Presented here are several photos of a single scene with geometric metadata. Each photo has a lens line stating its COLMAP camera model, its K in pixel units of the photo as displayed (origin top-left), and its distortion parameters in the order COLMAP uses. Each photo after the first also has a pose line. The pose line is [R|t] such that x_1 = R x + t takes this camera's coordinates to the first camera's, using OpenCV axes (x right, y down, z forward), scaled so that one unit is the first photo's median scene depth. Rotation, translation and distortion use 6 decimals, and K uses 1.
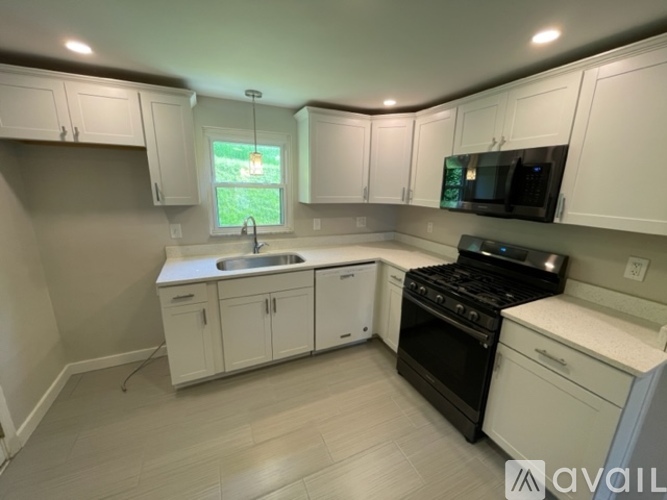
lens RADIAL K [[268.8, 0, 332.7], [0, 268.8, 249.5], [0, 0, 1]] dist [-0.001484, -0.000723]
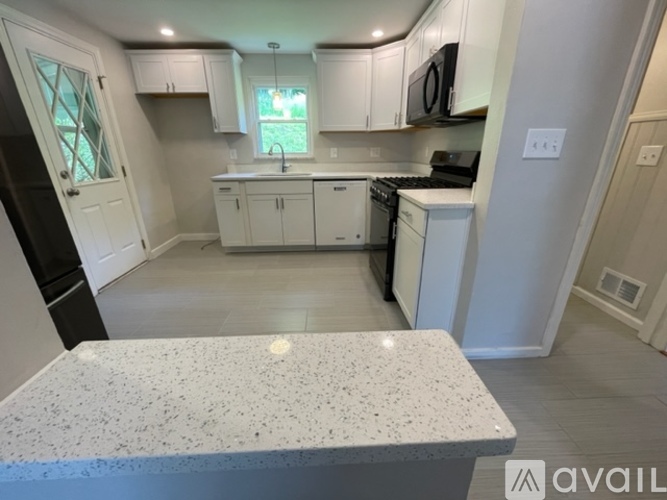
lens RADIAL K [[268.8, 0, 332.4], [0, 268.8, 247.9], [0, 0, 1]] dist [-0.001484, -0.000723]
pose [[0.922597, 0.104547, -0.371329, 0.577462], [-0.063734, 0.990657, 0.120564, 0.250271], [0.380465, -0.087566, 0.920640, -0.230868]]
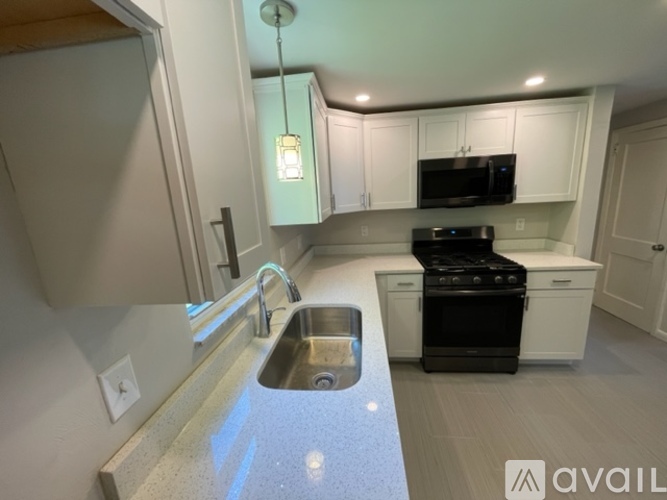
lens RADIAL K [[268.8, 0, 335.6], [0, 268.8, 250.5], [0, 0, 1]] dist [-0.001484, -0.000723]
pose [[0.510372, -0.224696, 0.830080, -0.709382], [0.268243, 0.958697, 0.094583, -0.177512], [-0.817047, 0.174390, 0.549565, 0.696136]]
